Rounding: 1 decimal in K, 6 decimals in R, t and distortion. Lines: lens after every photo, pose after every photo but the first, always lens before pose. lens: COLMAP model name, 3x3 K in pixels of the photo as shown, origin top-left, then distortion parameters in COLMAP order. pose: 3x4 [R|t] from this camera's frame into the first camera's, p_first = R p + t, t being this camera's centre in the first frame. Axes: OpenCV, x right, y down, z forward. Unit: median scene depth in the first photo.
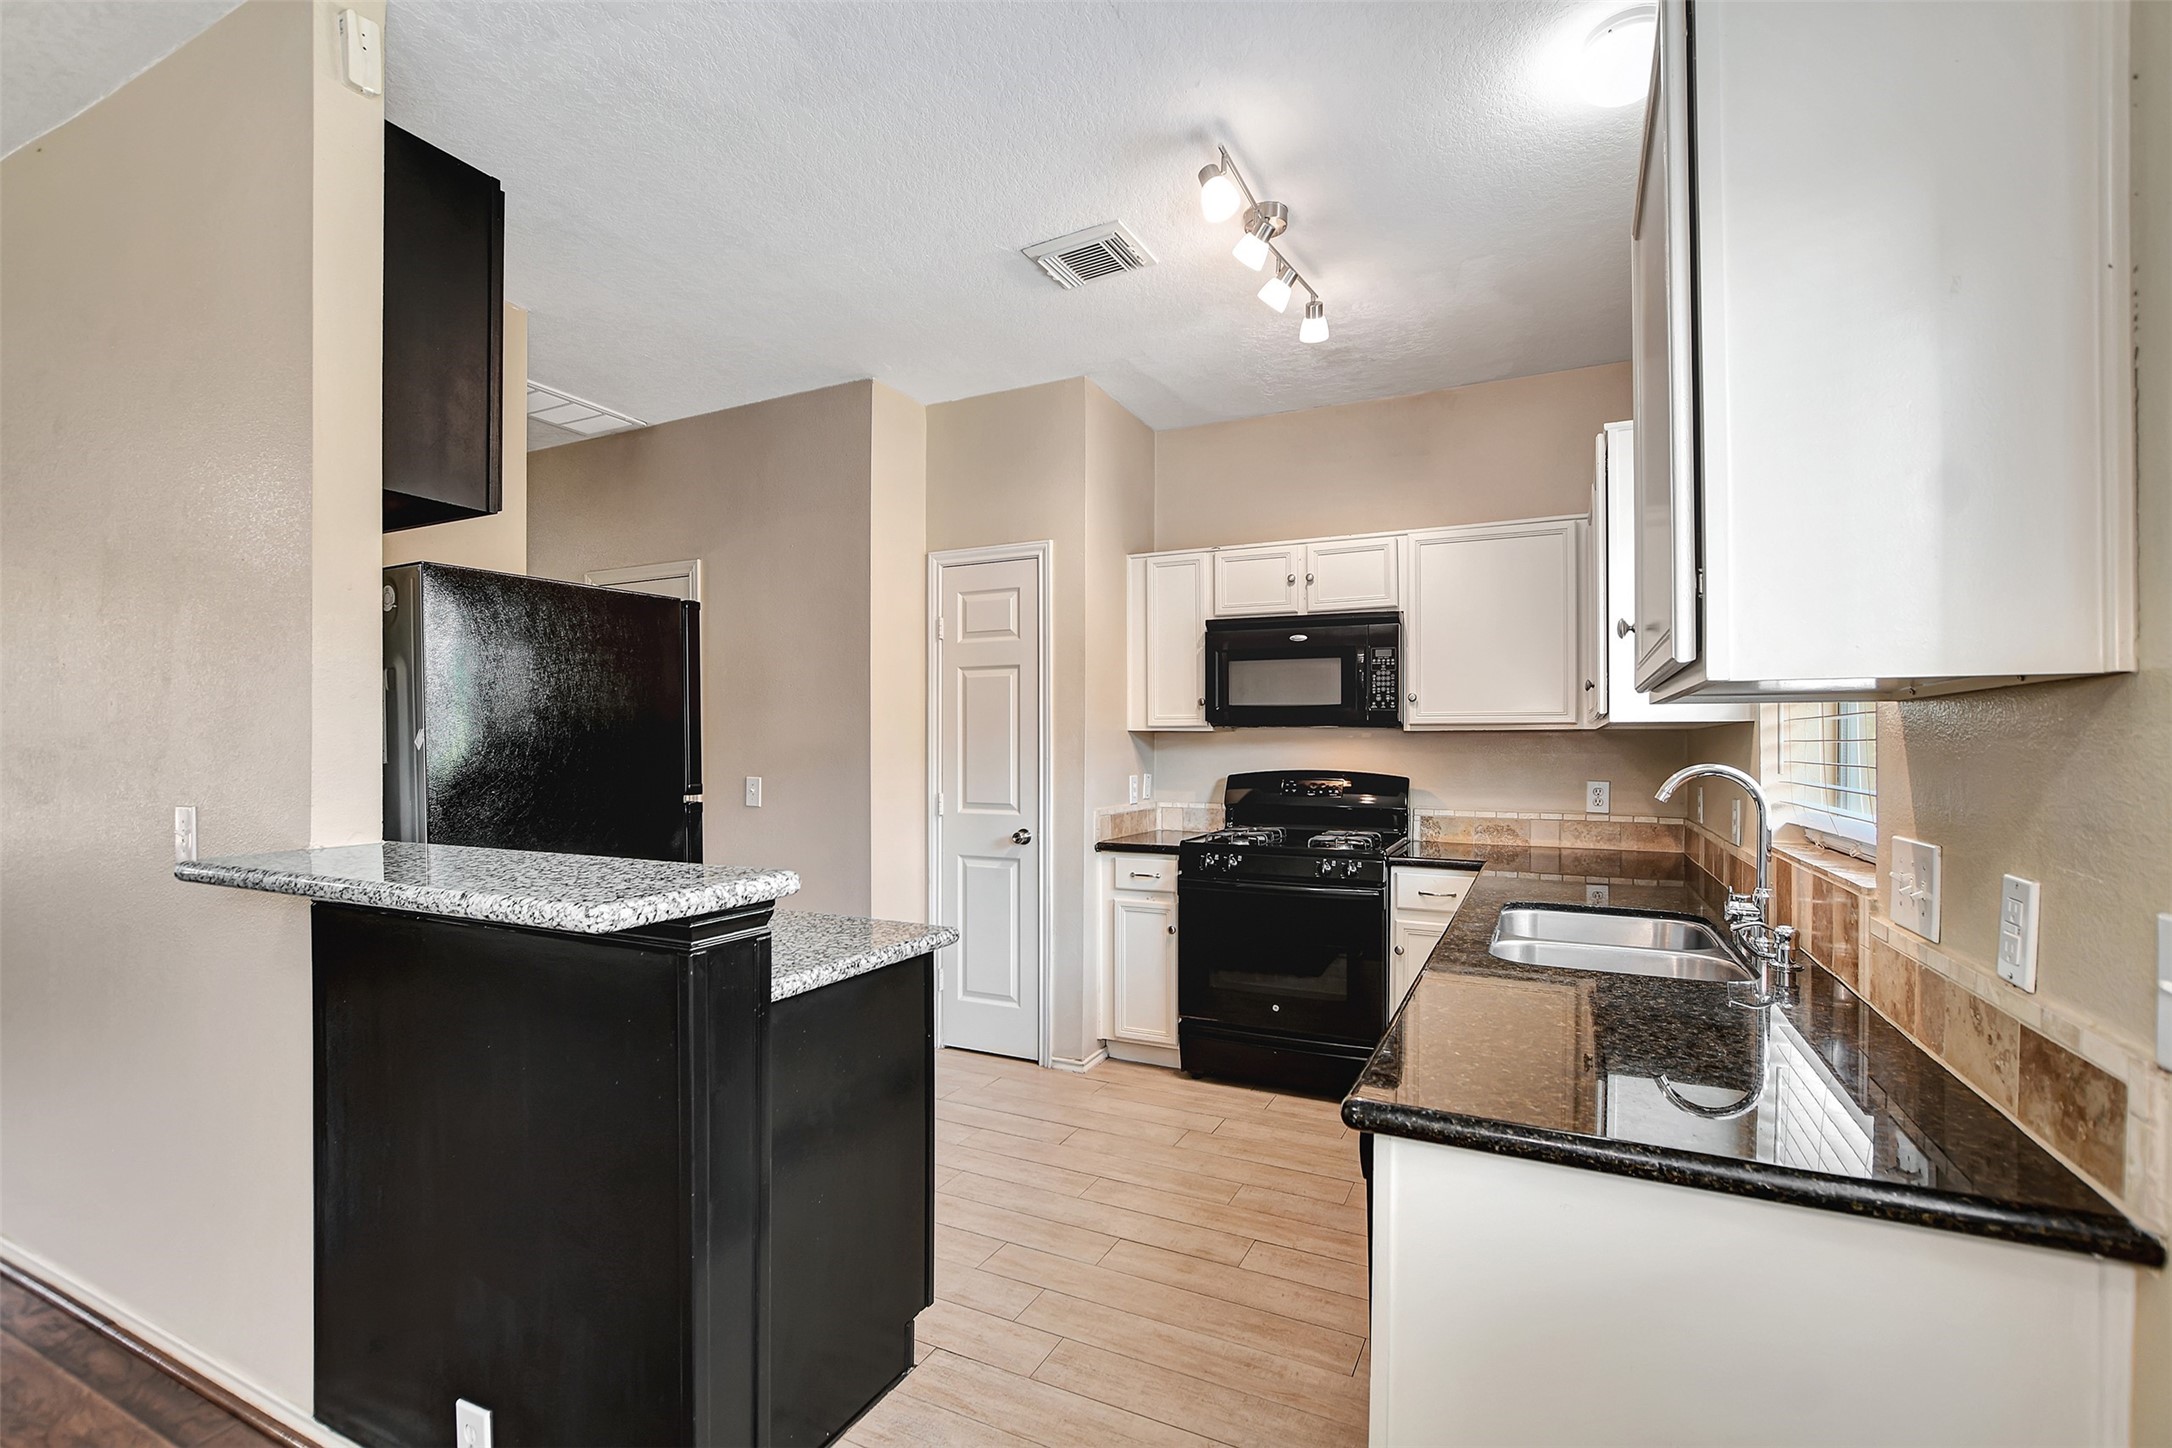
lens RADIAL K [[960.7, 0, 1074.4], [0, 960.7, 735.2], [0, 0, 1]] dist [-0.017152, 0.000561]
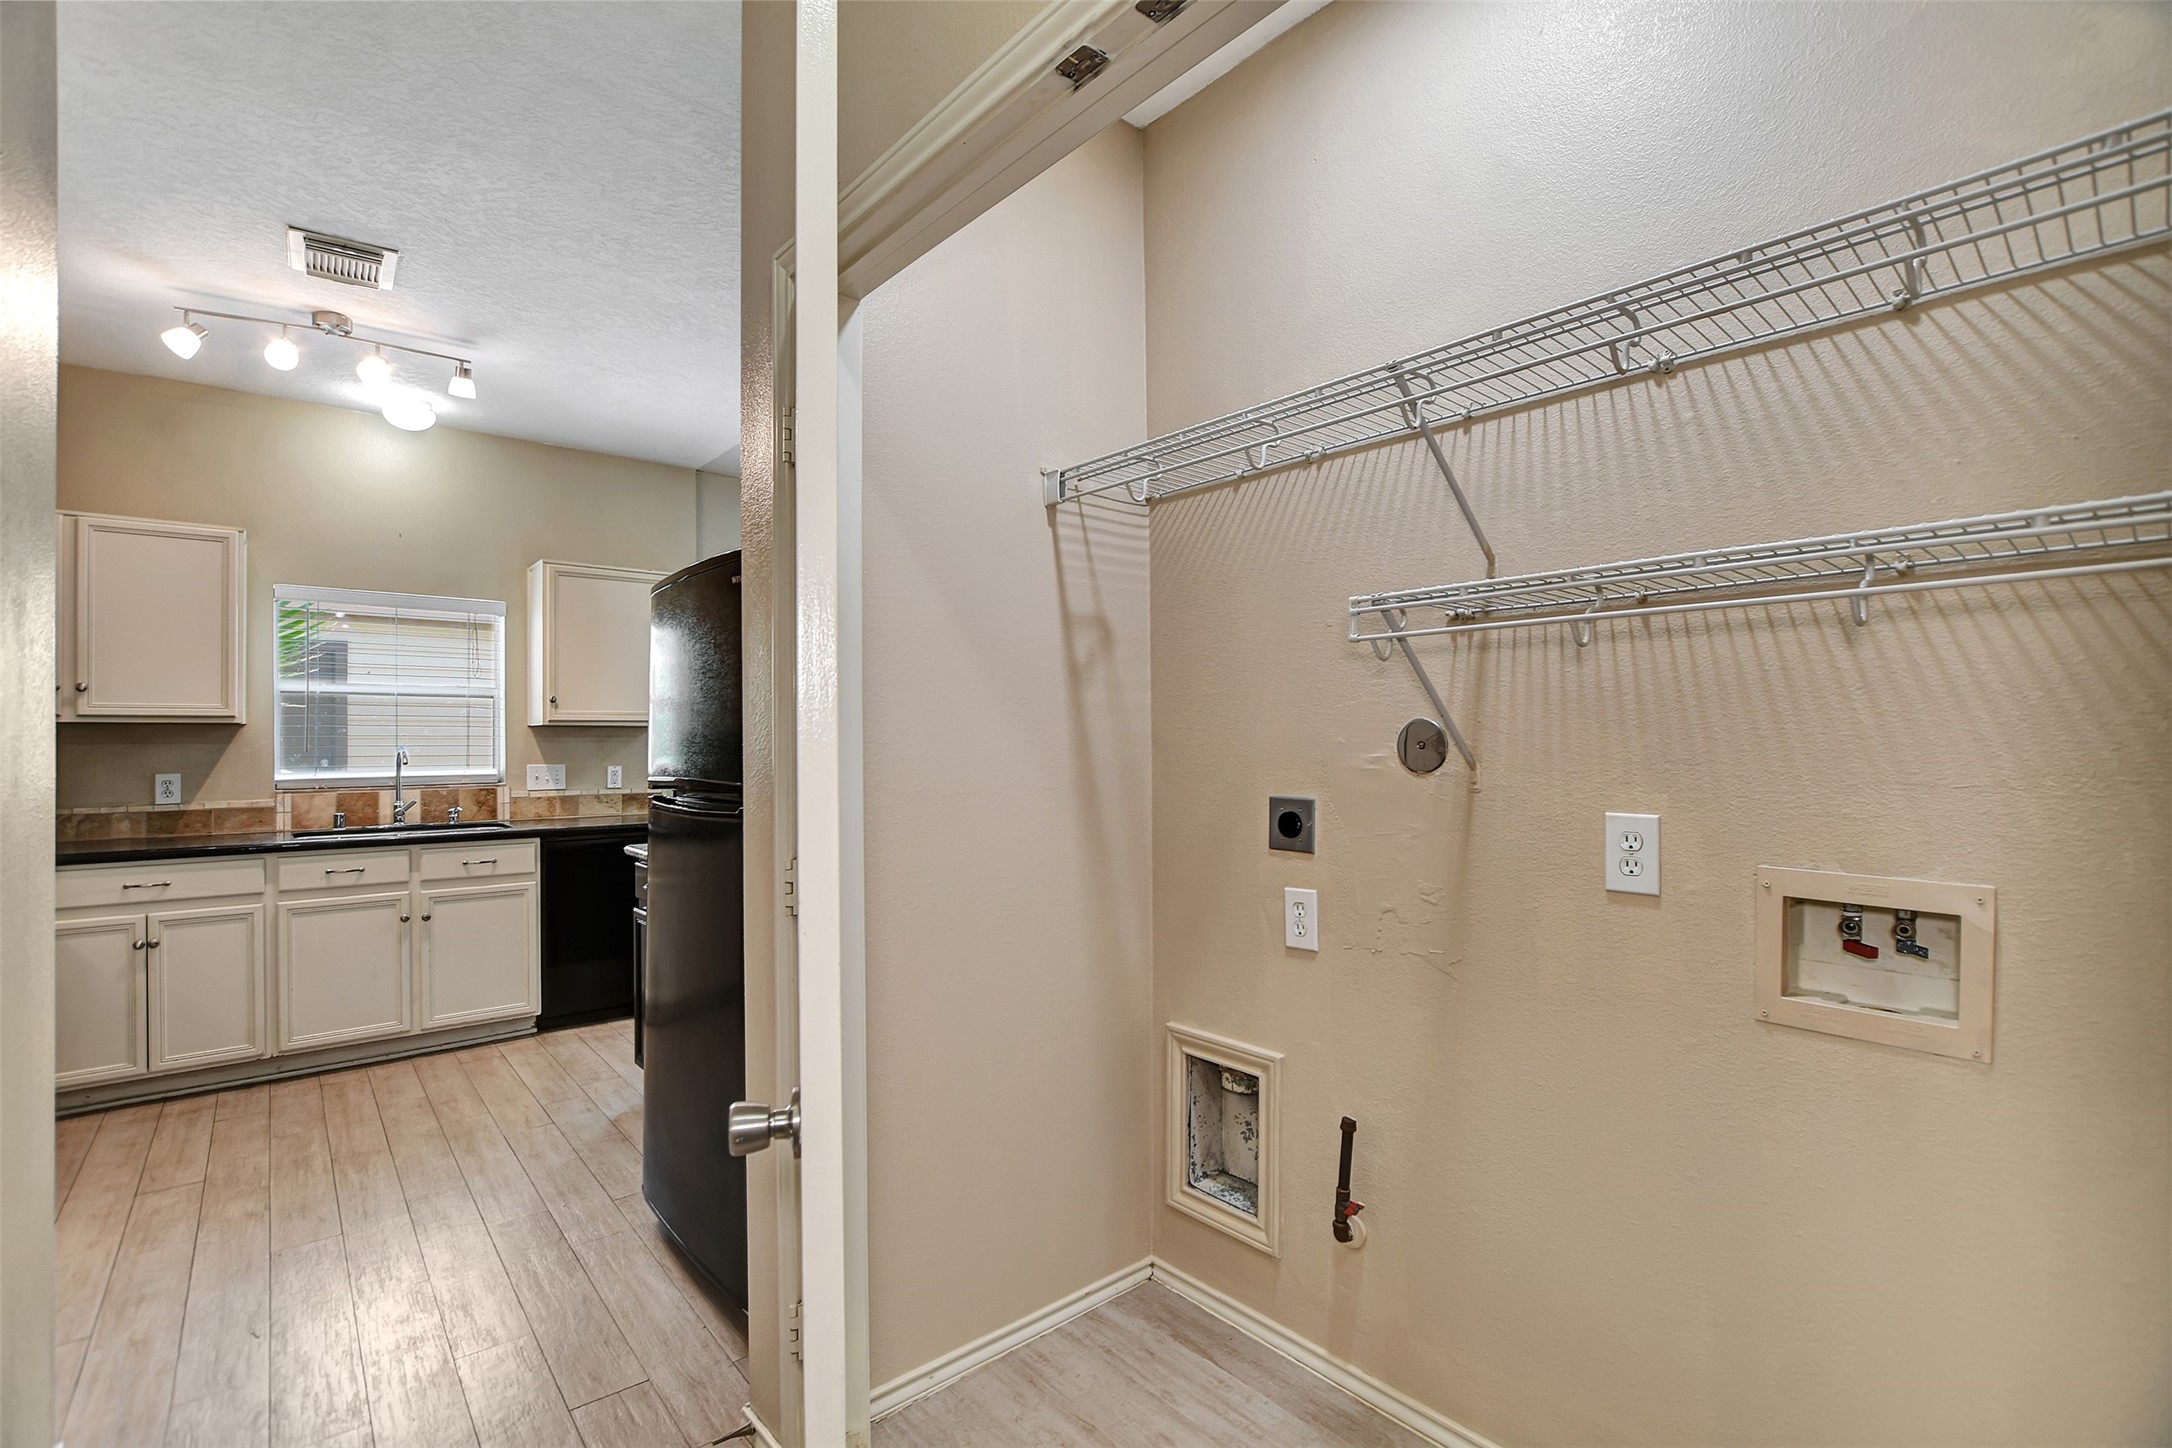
lens RADIAL K [[960.7, 0, 1082.3], [0, 960.7, 724.5], [0, 0, 1]] dist [-0.017152, 0.000561]
pose [[-0.920487, -0.004674, 0.390746, -1.099438], [-0.007228, 0.999961, -0.005067, -0.011601], [-0.390707, -0.007488, -0.920485, 1.619980]]
